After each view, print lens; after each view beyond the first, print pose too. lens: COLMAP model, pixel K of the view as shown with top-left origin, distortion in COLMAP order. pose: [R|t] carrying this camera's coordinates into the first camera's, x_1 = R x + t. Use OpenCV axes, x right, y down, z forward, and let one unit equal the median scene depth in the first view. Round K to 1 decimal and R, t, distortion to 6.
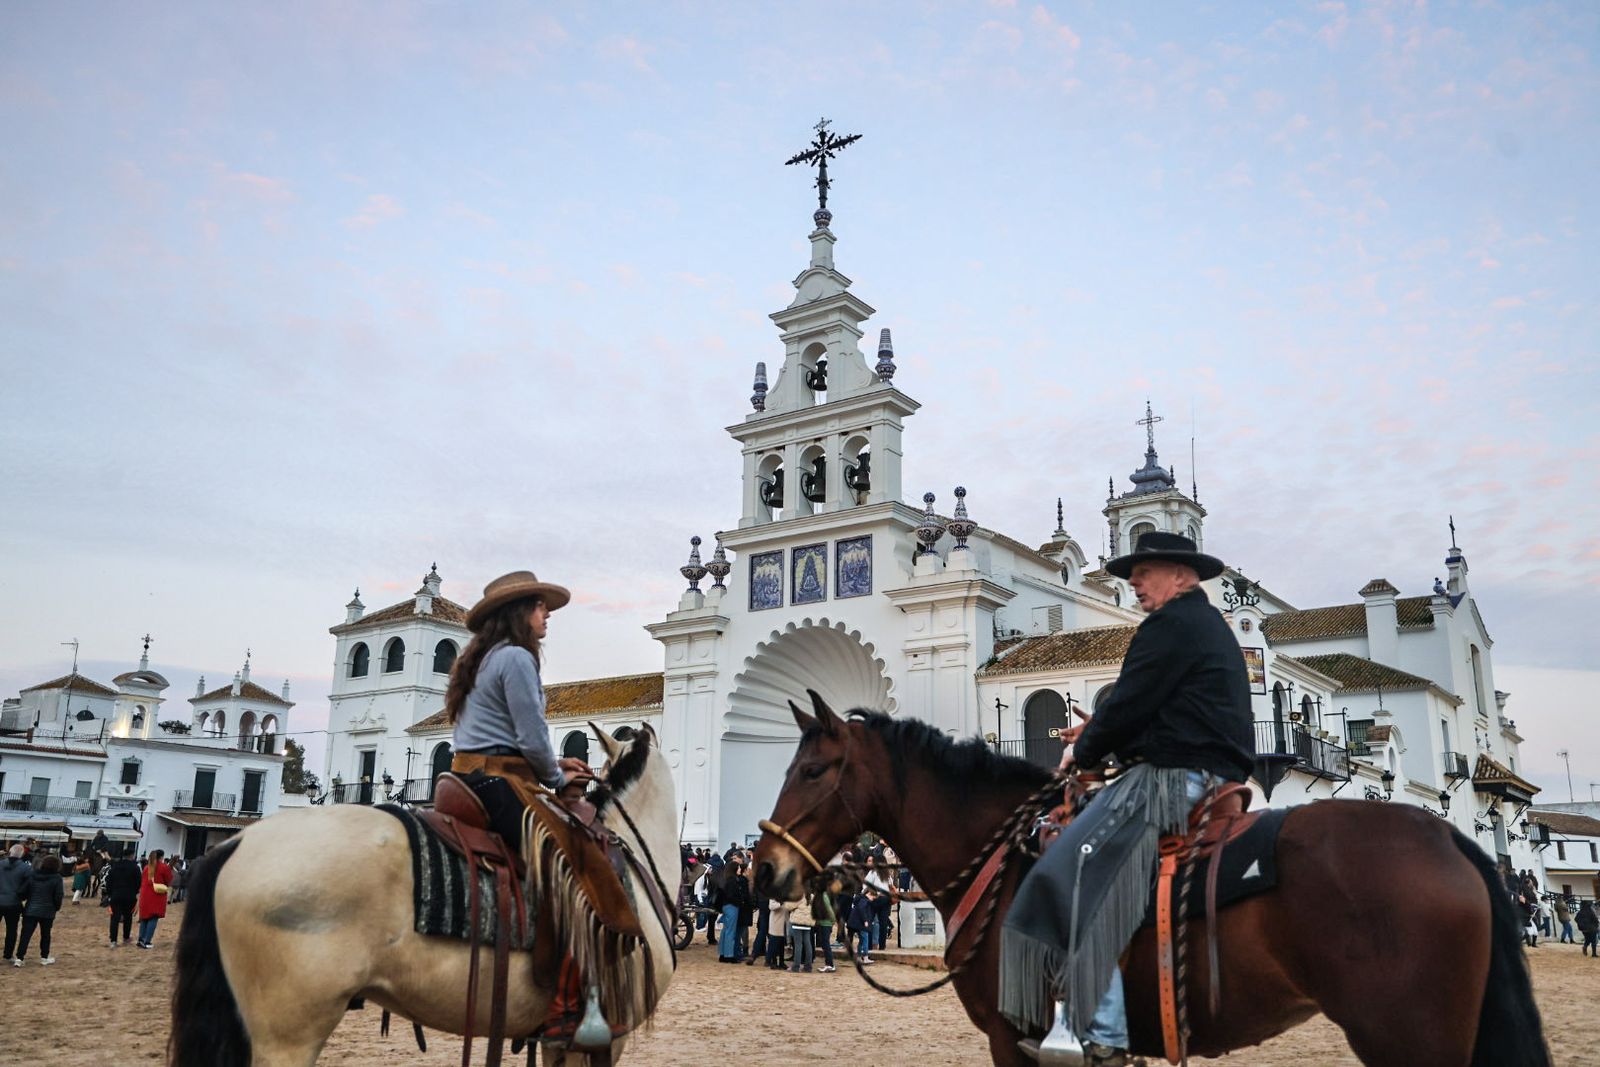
lens RADIAL K [[1419.8, 0, 800.0], [0, 1419.8, 533.5], [0, 0, 1]] dist [0.012318, 0.001865]
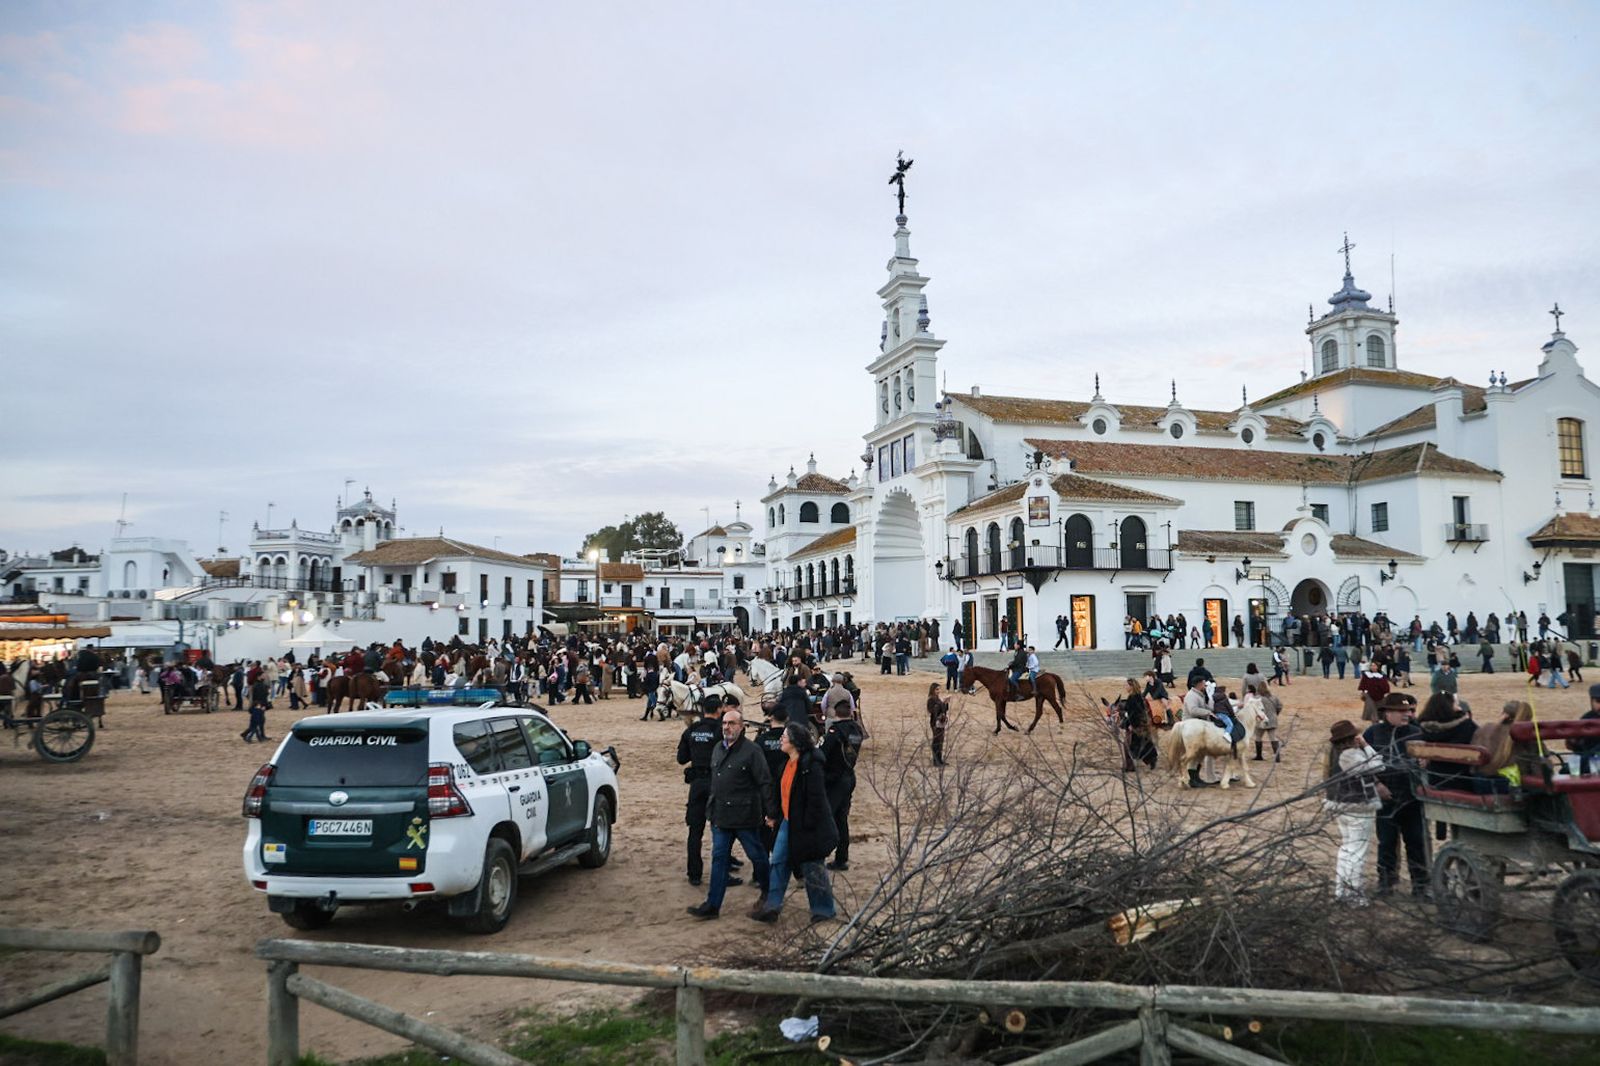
lens RADIAL K [[1246.4, 0, 800.0], [0, 1246.4, 533.0], [0, 0, 1]] dist [-0.002335, -0.000159]
pose [[0.803864, -0.076756, -0.589839, 0.718998], [0.173682, 0.978713, 0.109342, -0.060400], [0.568891, -0.190341, 0.800084, -0.206750]]
